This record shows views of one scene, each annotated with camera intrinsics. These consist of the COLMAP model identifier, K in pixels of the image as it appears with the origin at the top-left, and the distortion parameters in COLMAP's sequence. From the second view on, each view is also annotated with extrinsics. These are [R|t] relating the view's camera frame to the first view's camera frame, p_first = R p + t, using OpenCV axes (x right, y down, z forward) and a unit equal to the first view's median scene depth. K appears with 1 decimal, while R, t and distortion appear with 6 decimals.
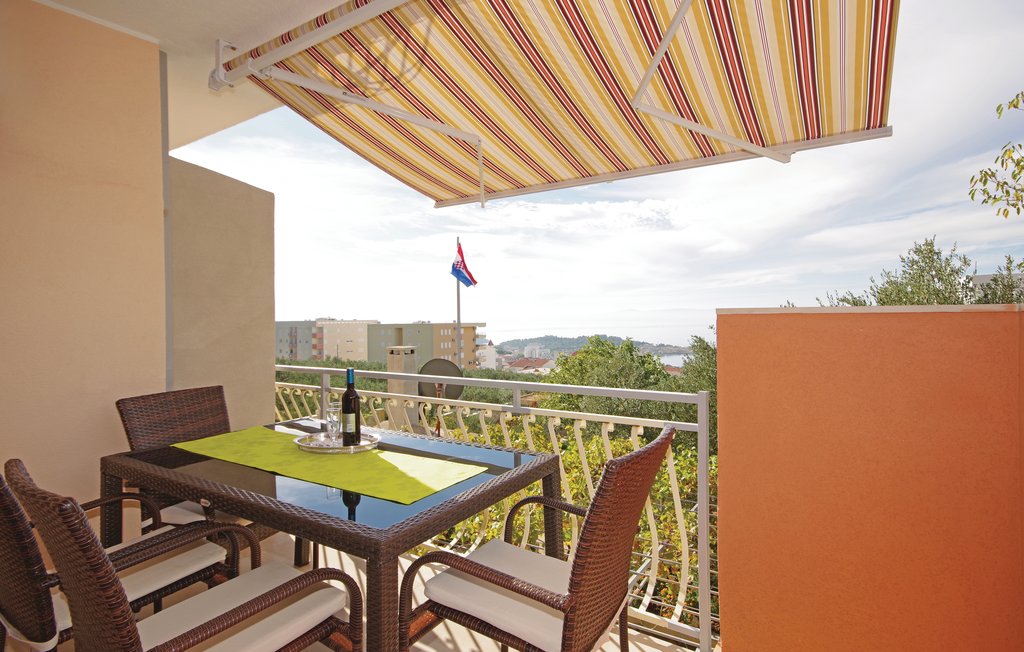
lens RADIAL K [[580.1, 0, 512.0], [0, 580.1, 326.0], [0, 0, 1]] dist [-0.001913, -0.113158]
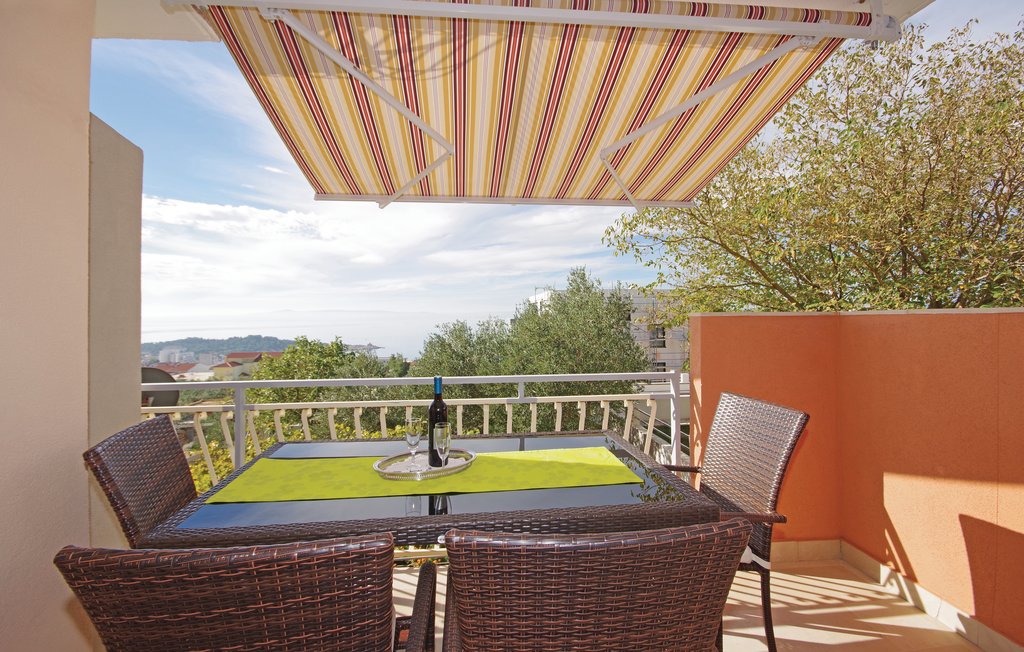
lens RADIAL K [[456.4, 0, 514.7], [0, 456.4, 309.7], [0, 0, 1]] dist [0.000273, 0.000068]
pose [[0.725248, 0.013400, 0.688357, -0.192245], [0.002228, 0.999760, -0.021809, -0.005255], [-0.688484, 0.017351, 0.725044, 0.105360]]
